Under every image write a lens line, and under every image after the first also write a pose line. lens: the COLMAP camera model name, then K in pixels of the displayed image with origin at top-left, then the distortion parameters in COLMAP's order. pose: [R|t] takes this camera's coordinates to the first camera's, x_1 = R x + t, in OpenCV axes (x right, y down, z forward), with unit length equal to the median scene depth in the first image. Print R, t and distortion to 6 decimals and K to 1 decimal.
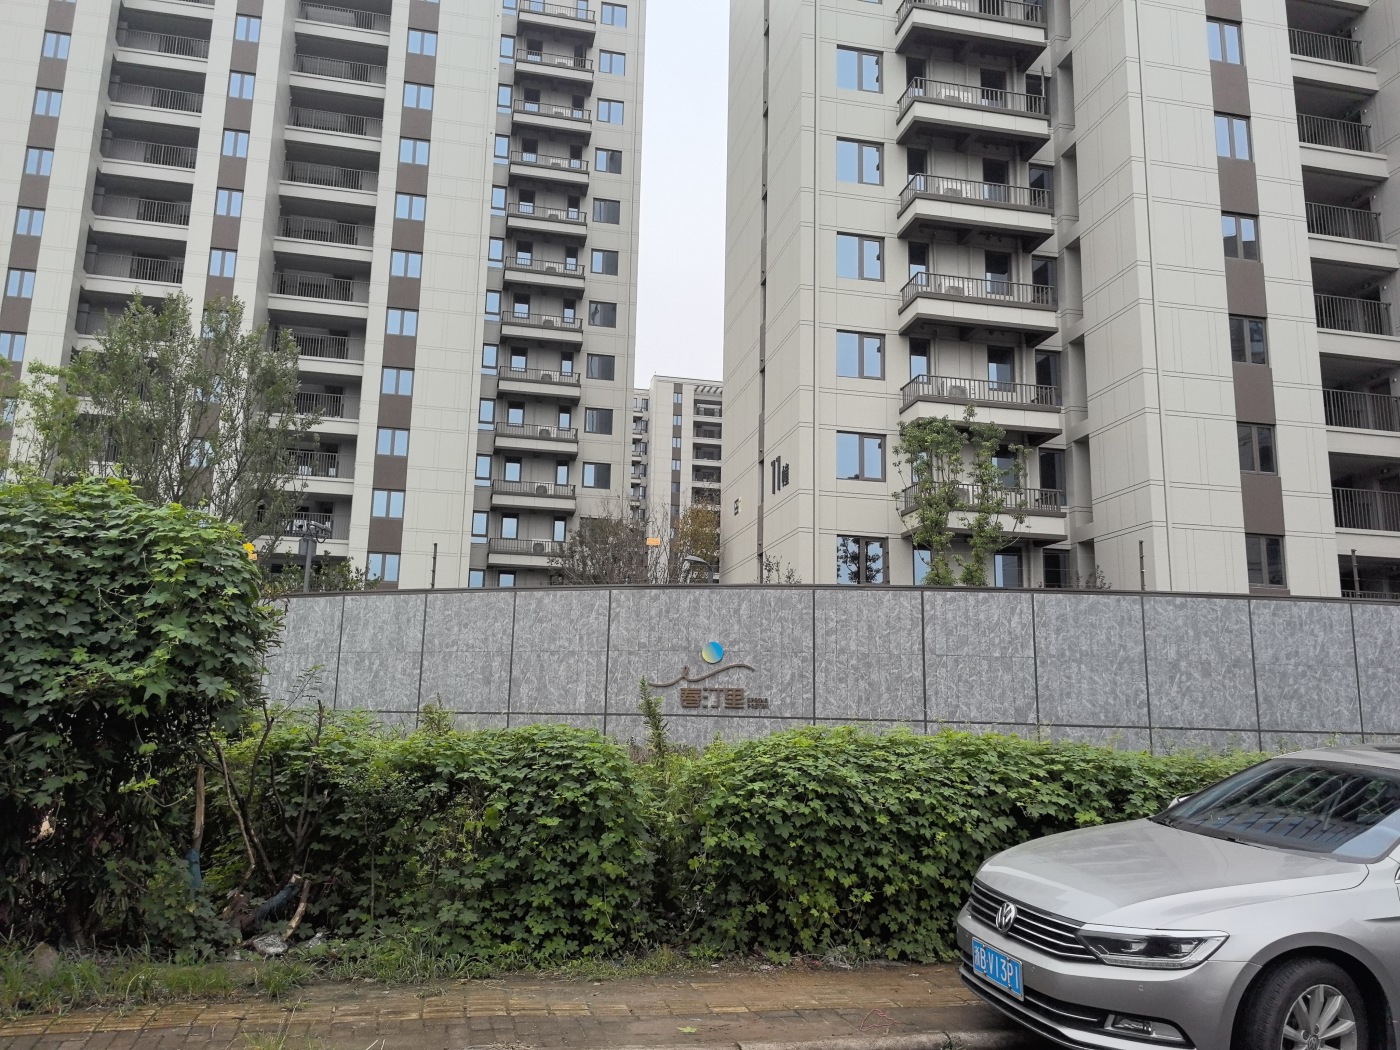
lens RADIAL K [[1123.7, 0, 701.3], [0, 1123.7, 523.7], [0, 0, 1]] dist [0.078584, -0.103095]
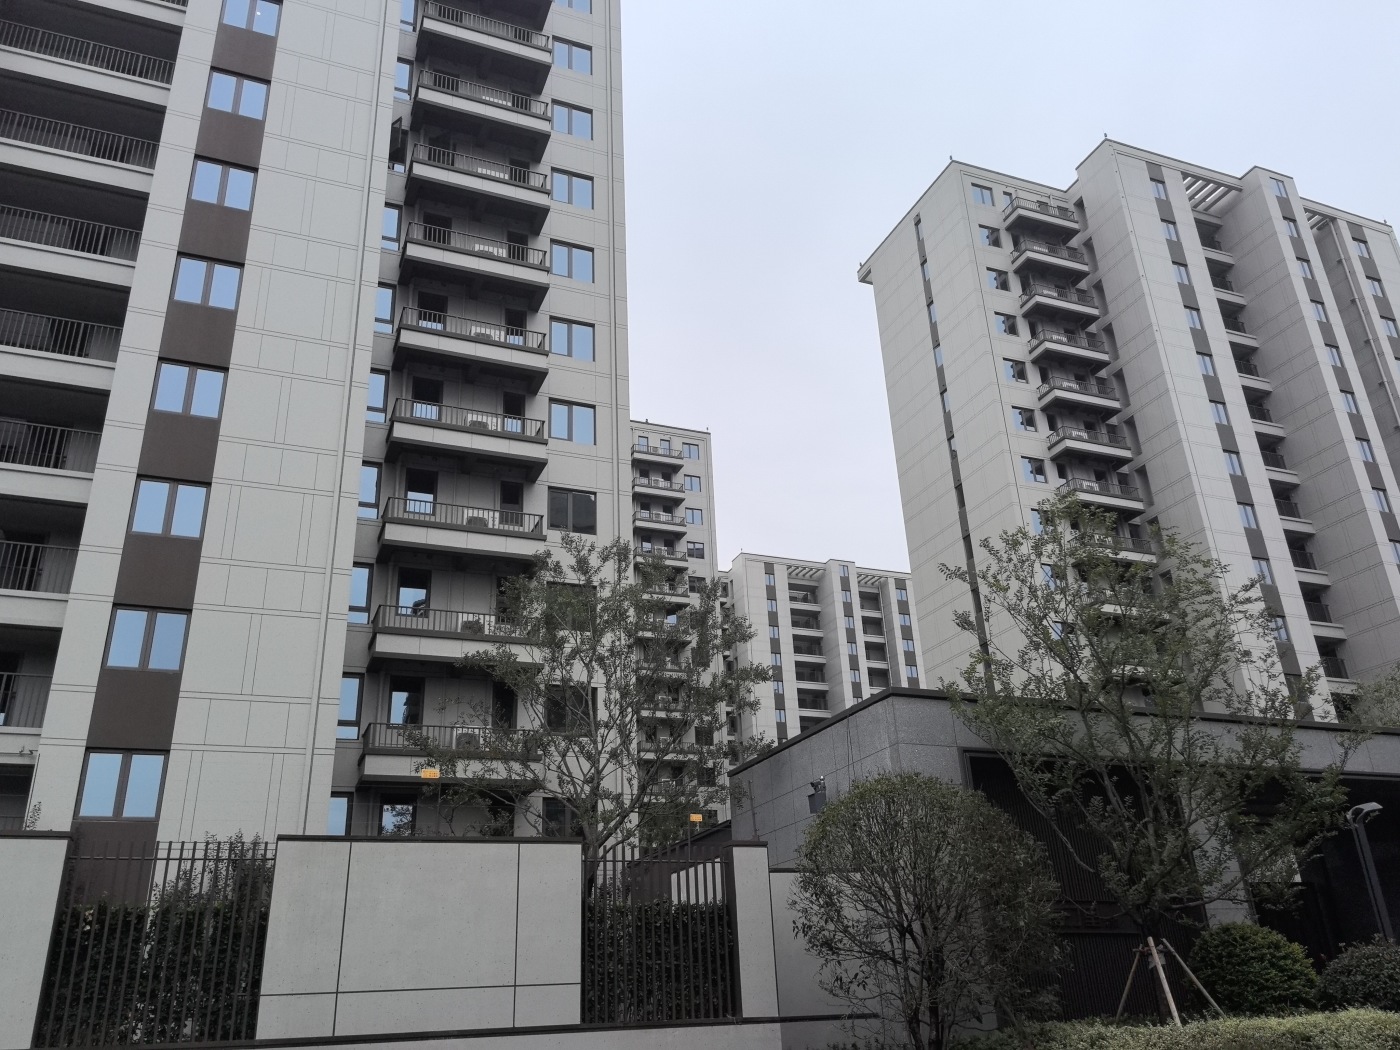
lens RADIAL K [[1123.7, 0, 705.2], [0, 1123.7, 517.3], [0, 0, 1]] dist [0.078584, -0.103095]
pose [[0.981047, 0.012563, 0.193361, -0.134593], [0.032507, 0.973083, -0.228149, -0.111653], [-0.191023, 0.230111, 0.954232, 0.510316]]
